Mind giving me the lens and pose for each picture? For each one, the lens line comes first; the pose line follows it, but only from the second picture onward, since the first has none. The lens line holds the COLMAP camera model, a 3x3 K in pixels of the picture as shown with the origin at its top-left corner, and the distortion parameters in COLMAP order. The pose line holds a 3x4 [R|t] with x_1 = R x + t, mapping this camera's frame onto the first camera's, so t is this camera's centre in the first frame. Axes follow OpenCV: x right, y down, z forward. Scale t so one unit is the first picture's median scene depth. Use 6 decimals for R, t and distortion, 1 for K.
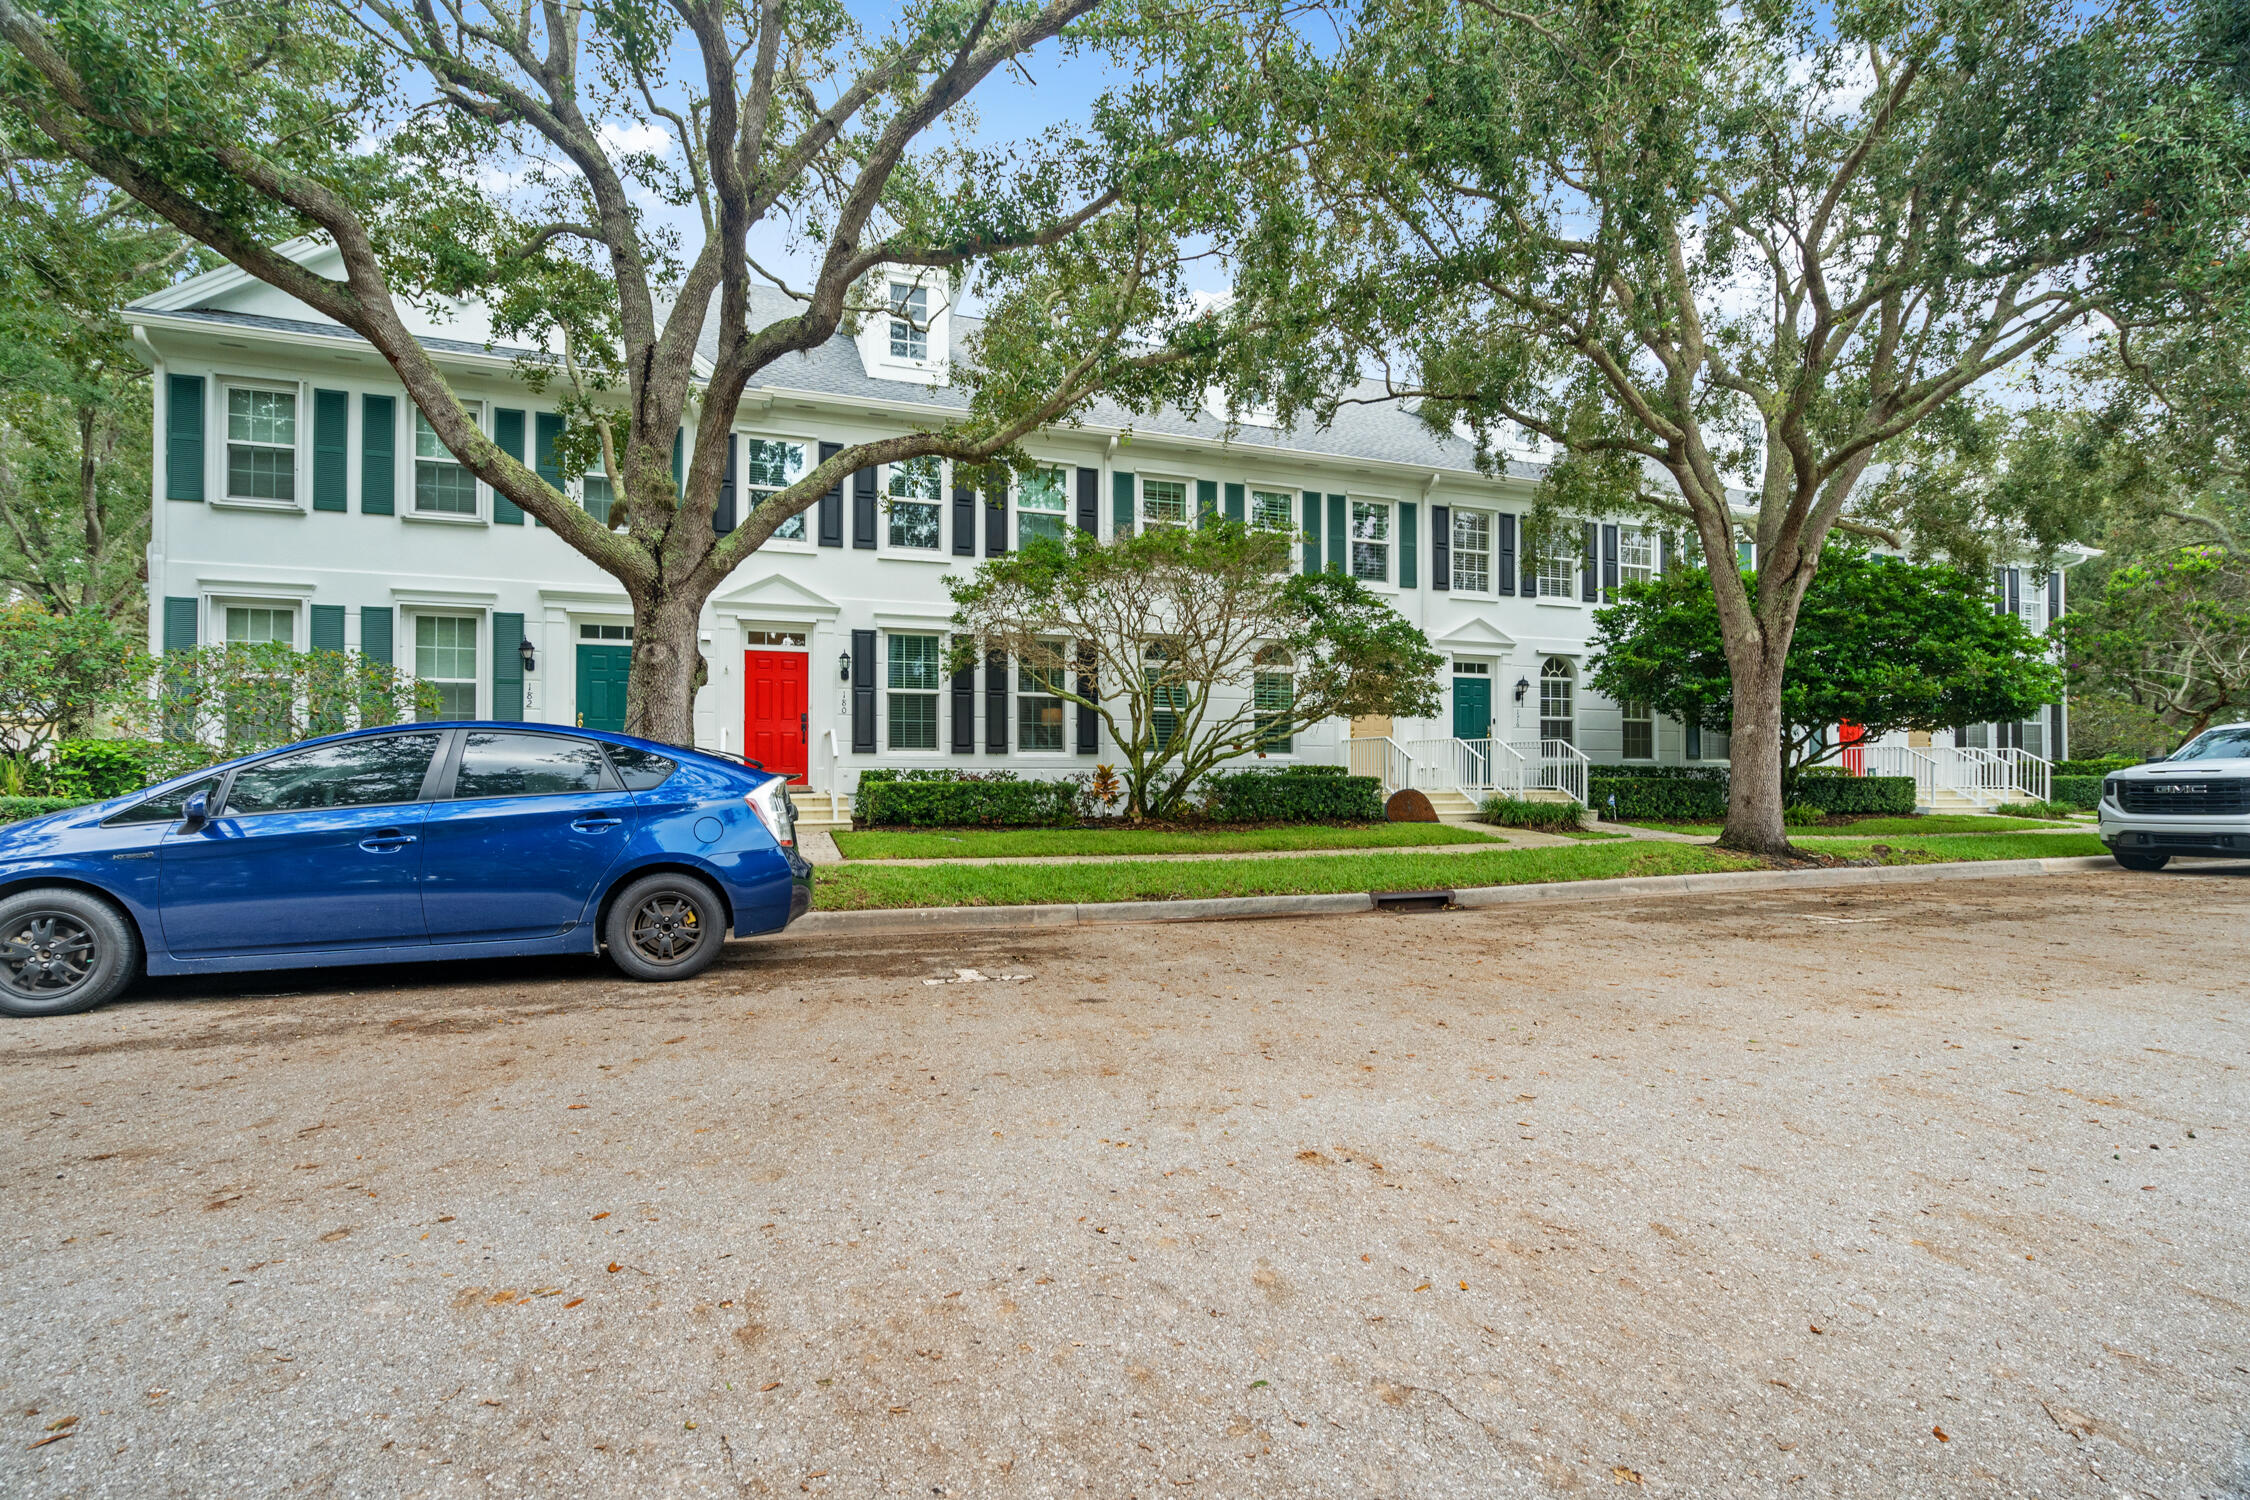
lens RADIAL K [[1023.3, 0, 1118.9], [0, 1023.3, 757.4], [0, 0, 1]] dist [-0.001369, -0.000126]
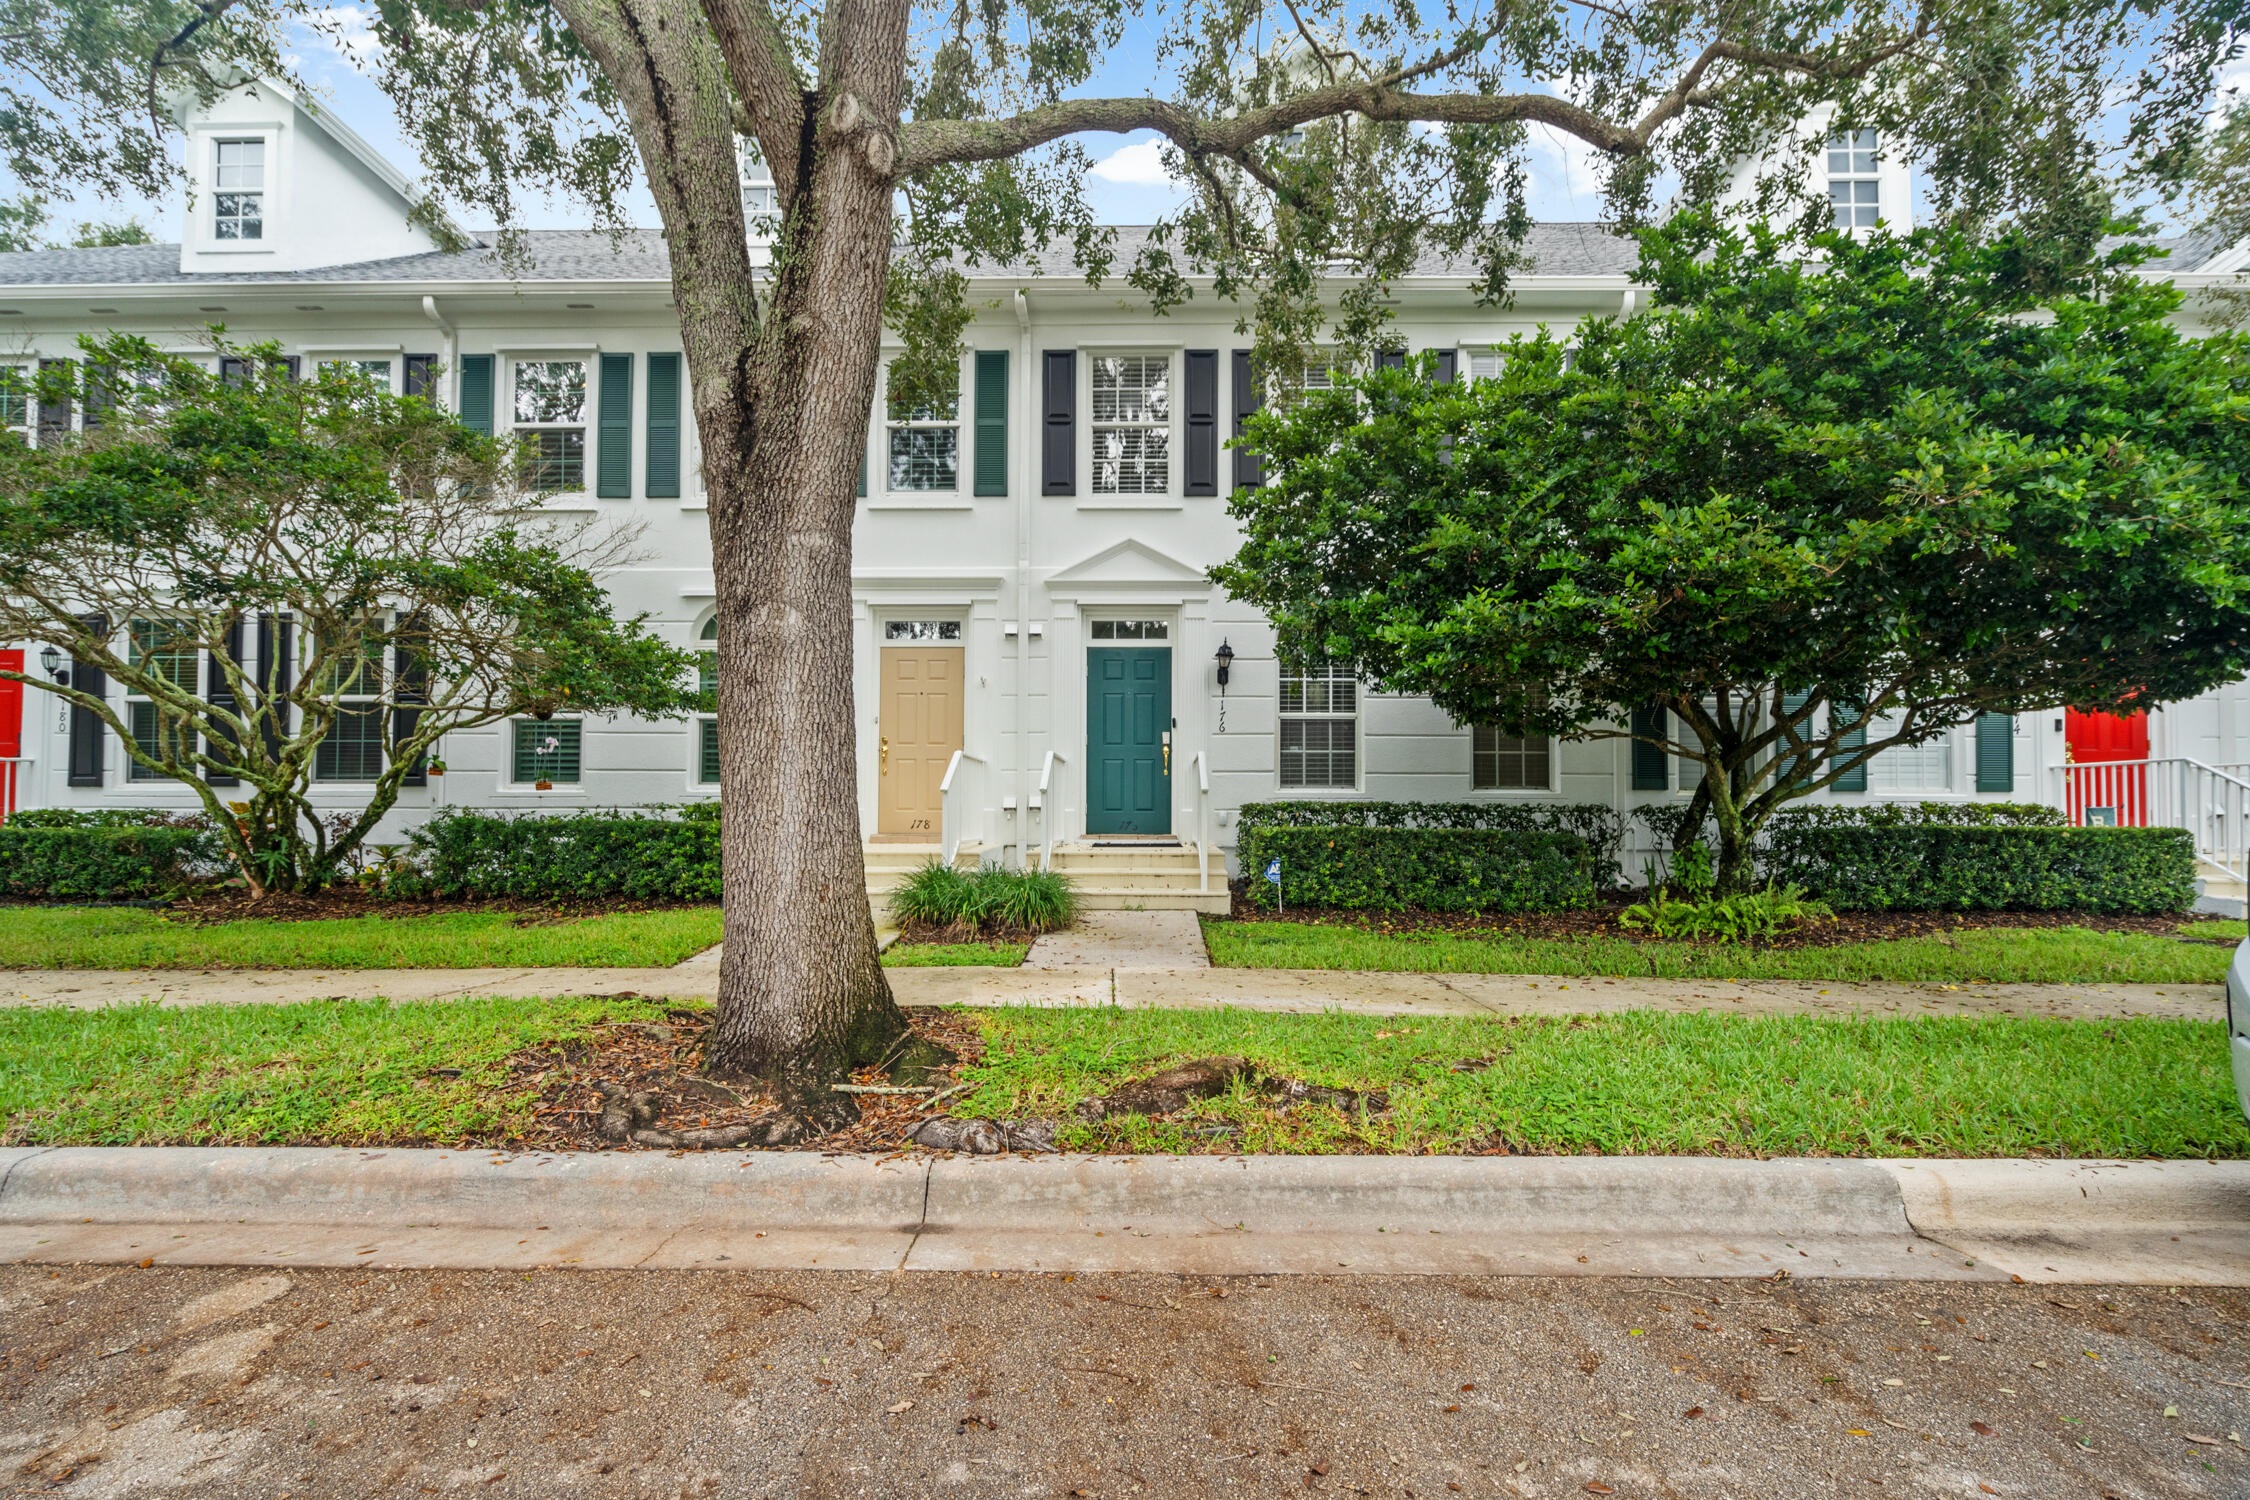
lens RADIAL K [[1523.2, 0, 1125.0], [0, 1523.2, 750.0], [0, 0, 1]] dist [0.044070, 0.000117]
pose [[0.921114, -0.014644, -0.389018, 0.644108], [0.002350, 0.999483, -0.032060, 0.005304], [0.389286, 0.028617, 0.920672, 0.223403]]
